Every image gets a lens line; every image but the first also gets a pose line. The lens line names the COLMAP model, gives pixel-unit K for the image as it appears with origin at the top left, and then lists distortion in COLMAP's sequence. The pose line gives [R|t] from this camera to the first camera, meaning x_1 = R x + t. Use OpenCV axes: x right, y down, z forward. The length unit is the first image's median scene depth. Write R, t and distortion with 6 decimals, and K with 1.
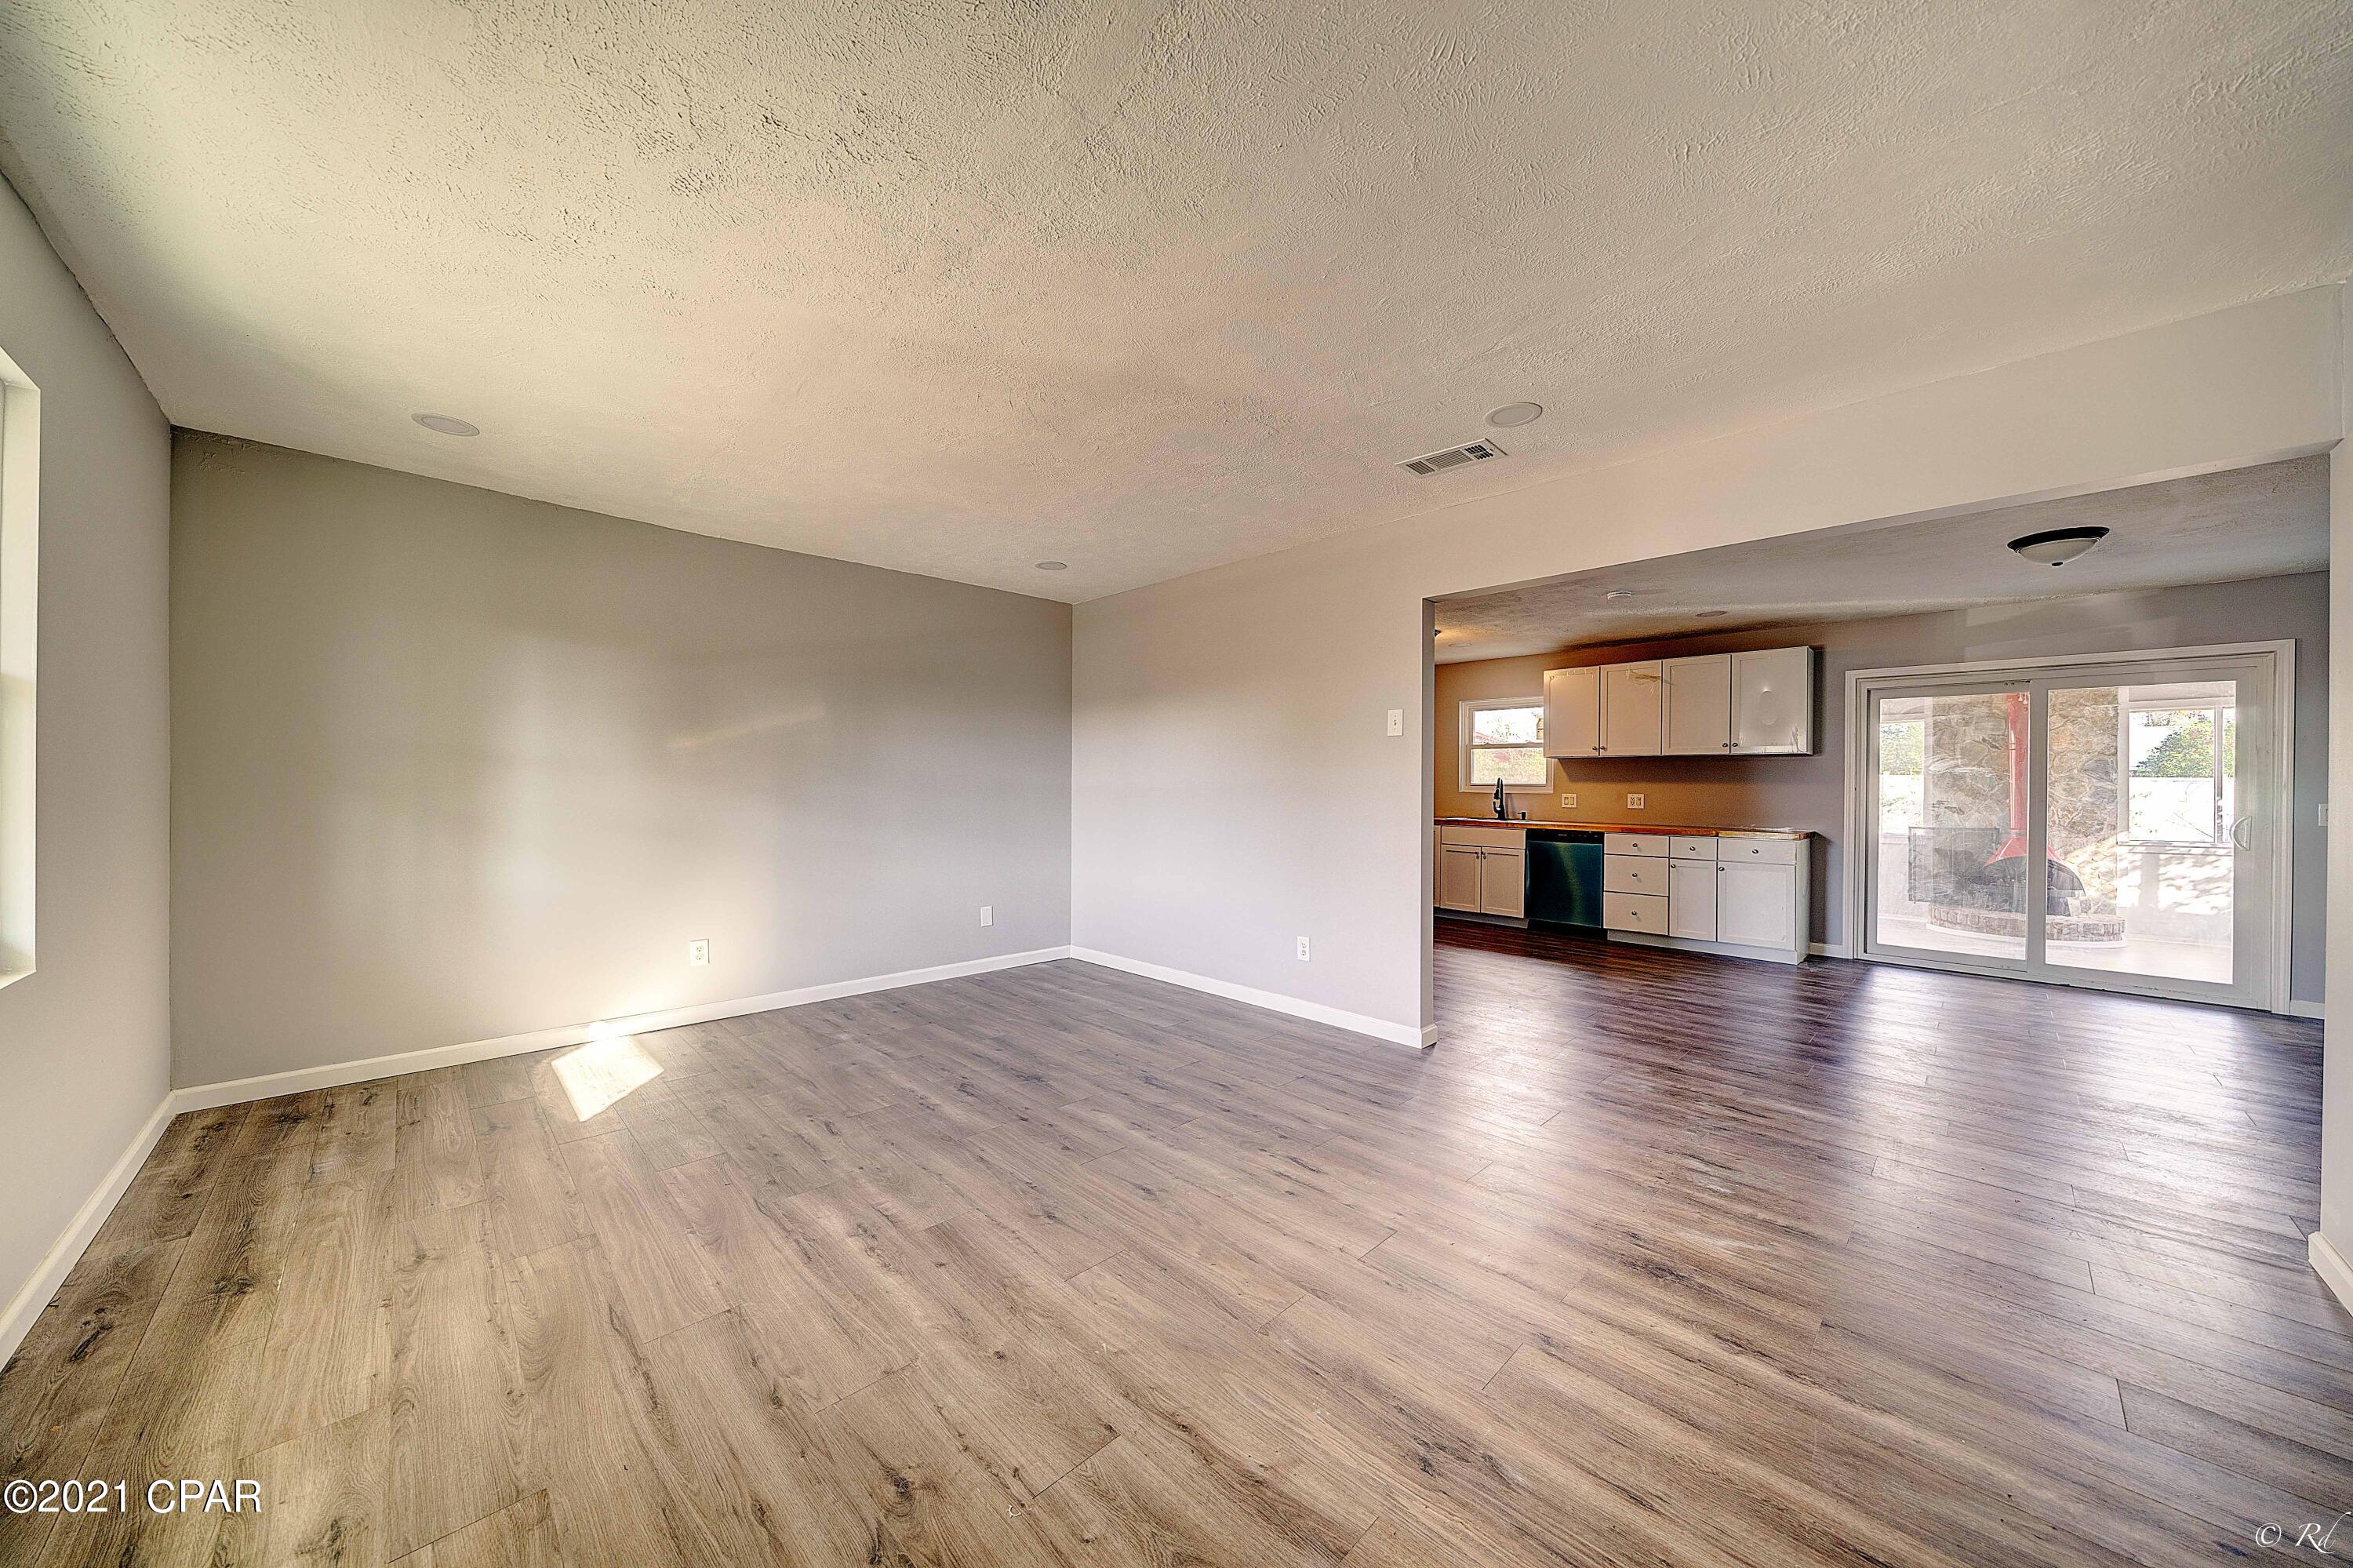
lens RADIAL K [[802.7, 0, 1174.9], [0, 802.7, 784.8], [0, 0, 1]] dist [-0.004562, 0.000021]
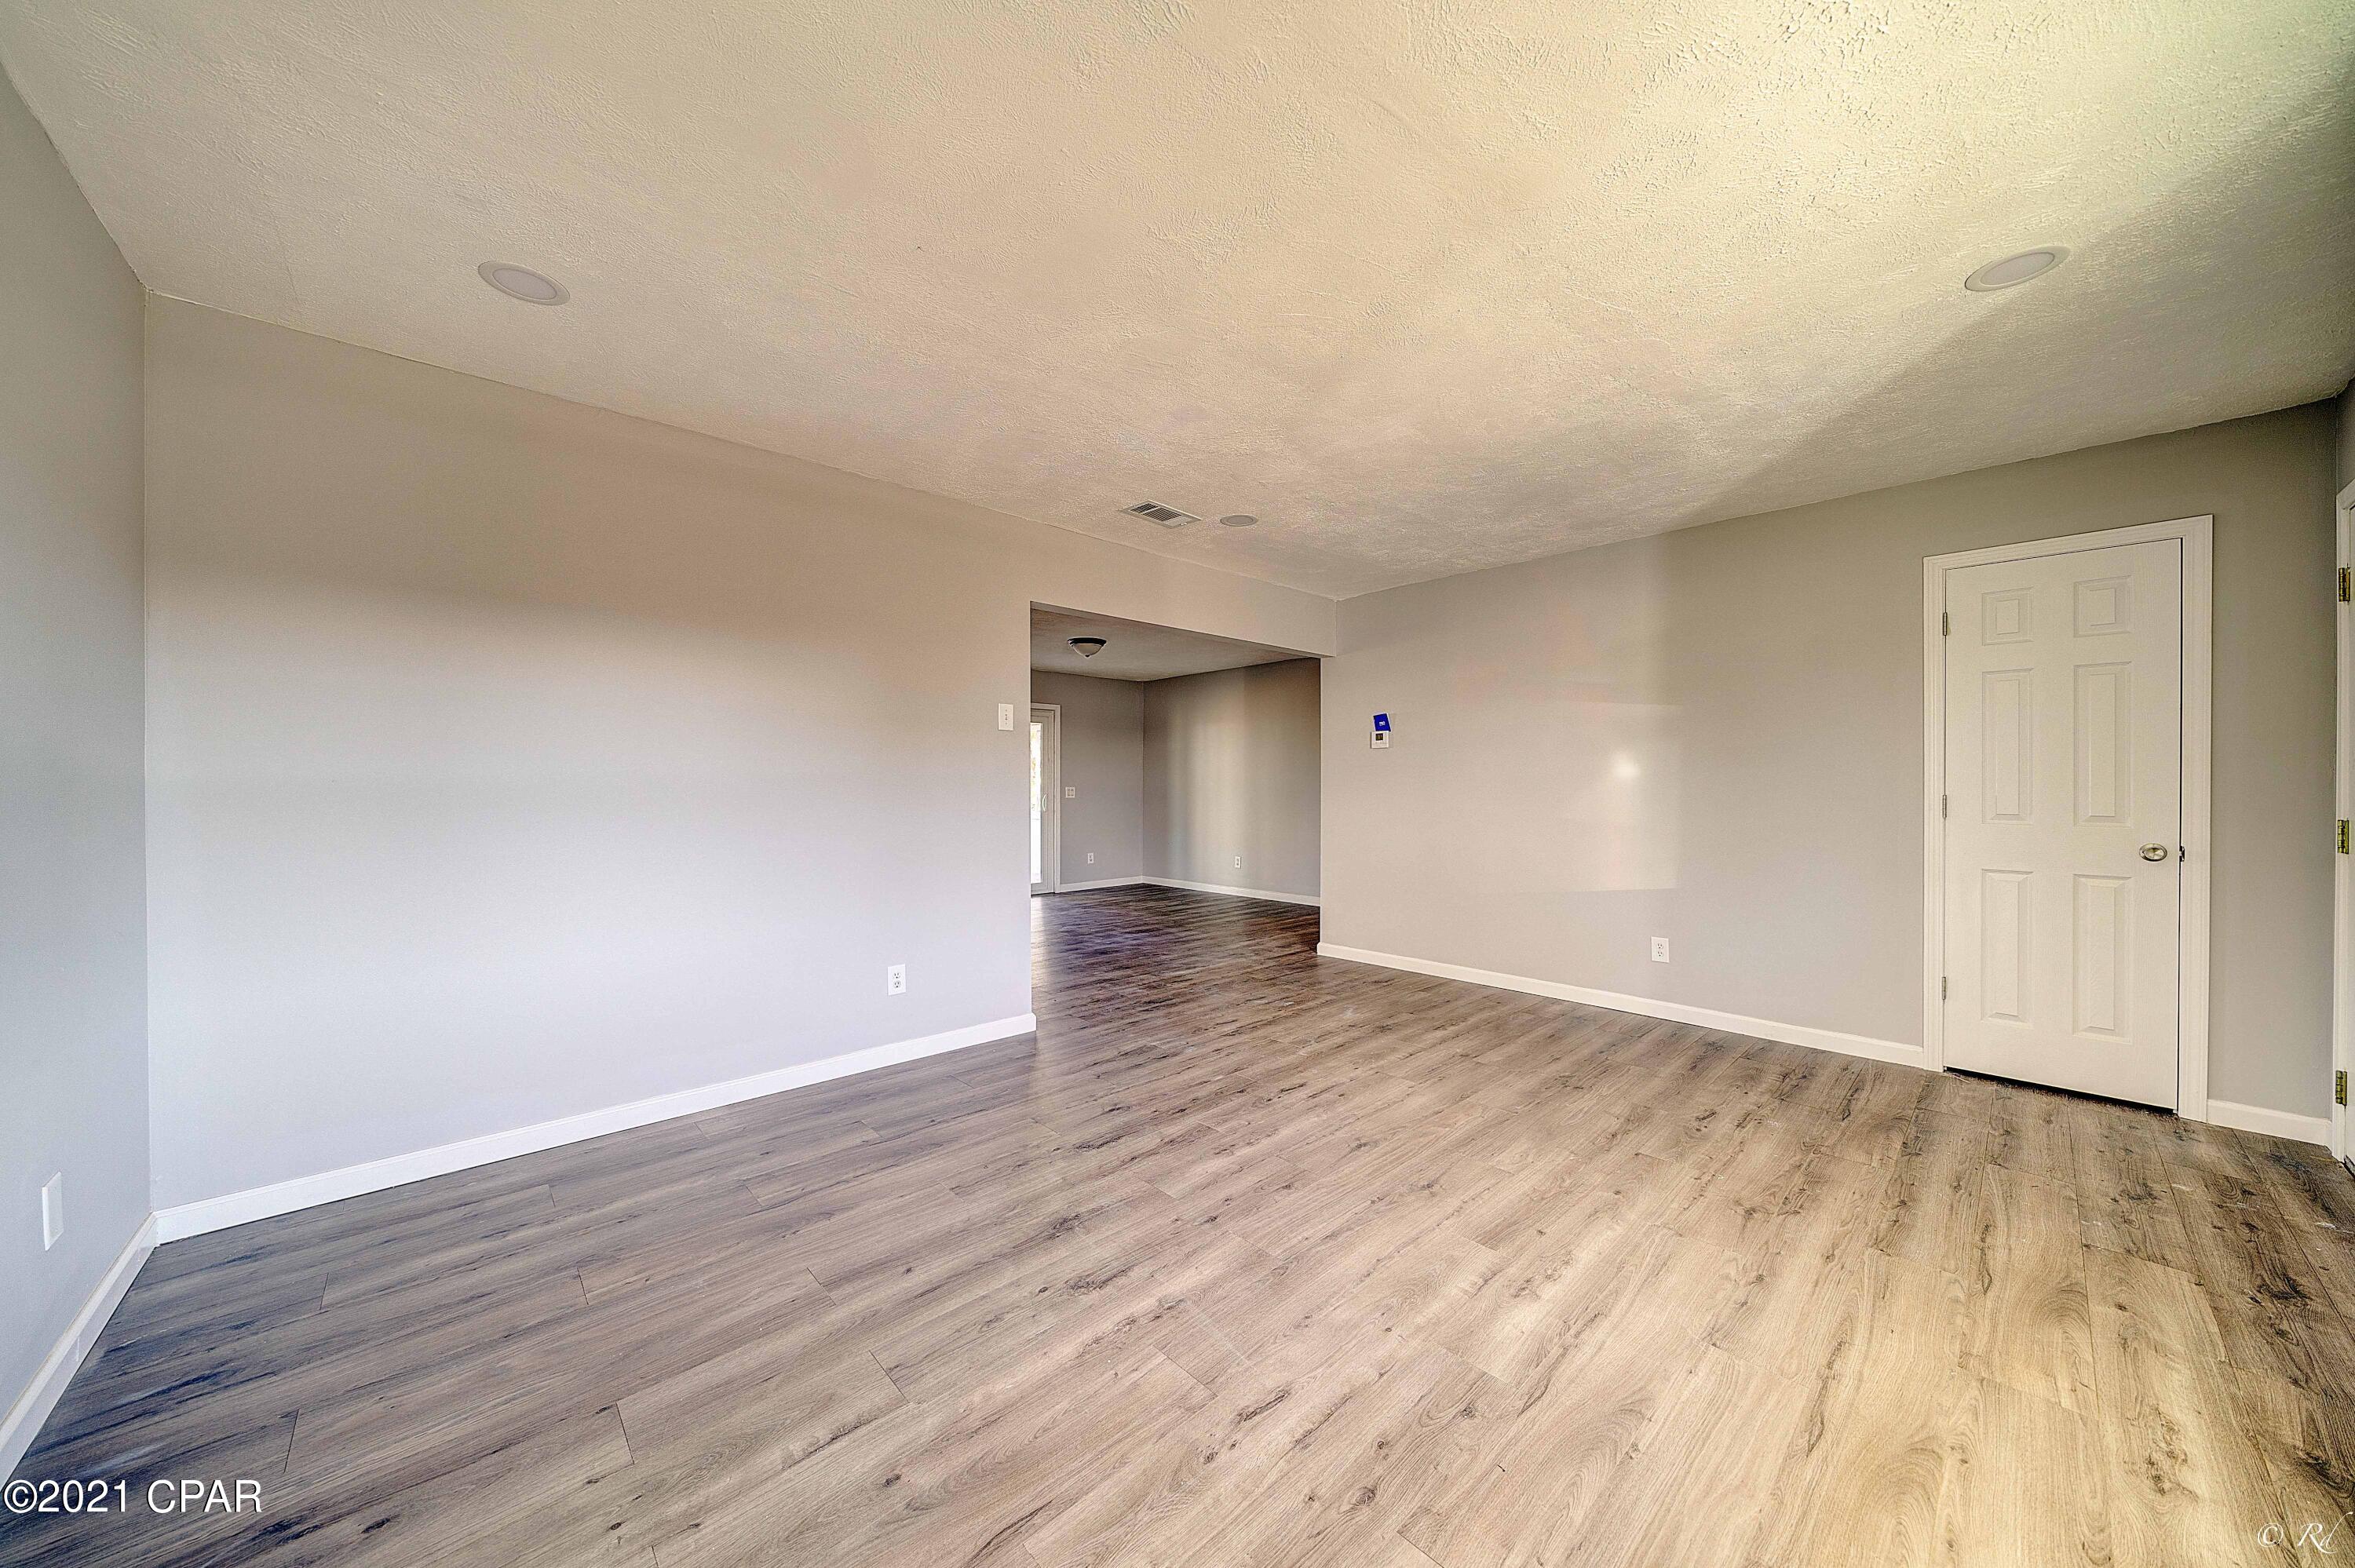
lens RADIAL K [[803.2, 0, 1175.9], [0, 803.2, 784.8], [0, 0, 1]] dist [-0.004562, 0.000021]
pose [[0.021219, -0.008317, 0.999740, -0.930568], [-0.003491, 0.999959, 0.008393, -0.003444], [-0.999769, -0.003668, 0.021189, 0.998663]]
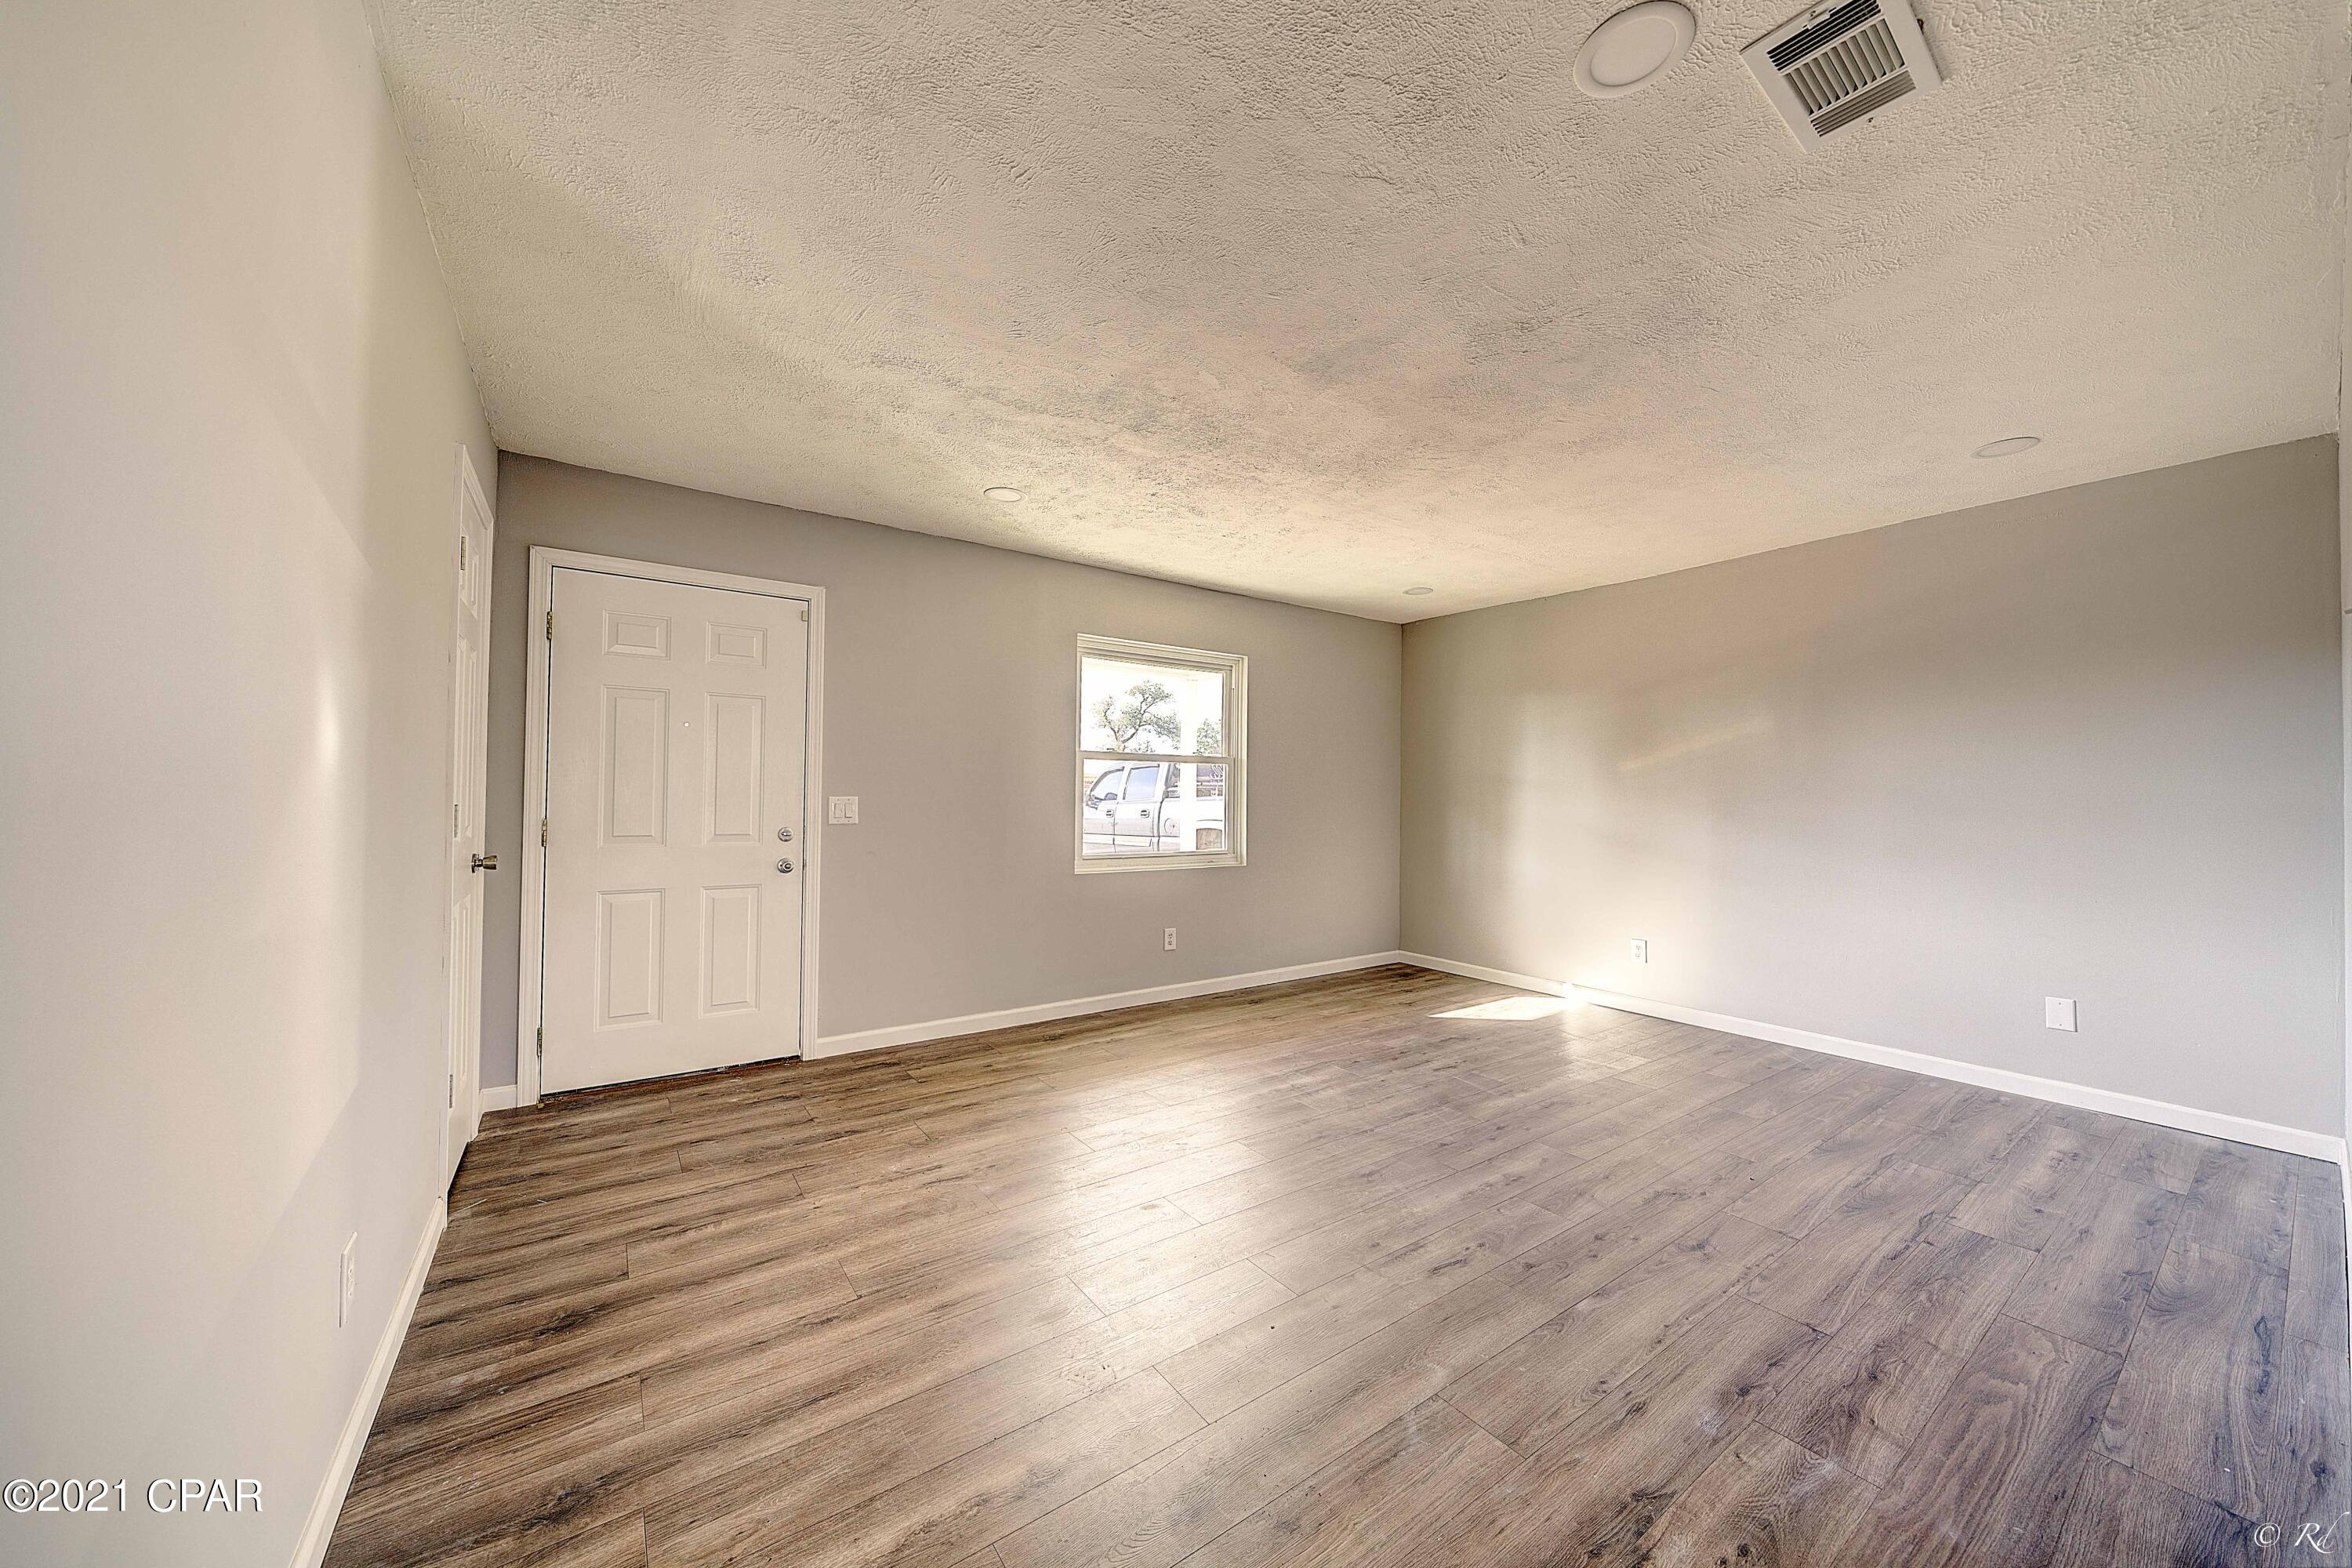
lens RADIAL K [[816.9, 0, 1176.0], [0, 816.9, 784.0], [0, 0, 1]] dist [-0.001342, 0.000019]
pose [[-0.154121, -0.024078, -0.987759, 0.885537], [-0.007871, 0.999701, -0.023141, 0.009897], [0.988021, 0.004208, -0.154264, 0.737593]]
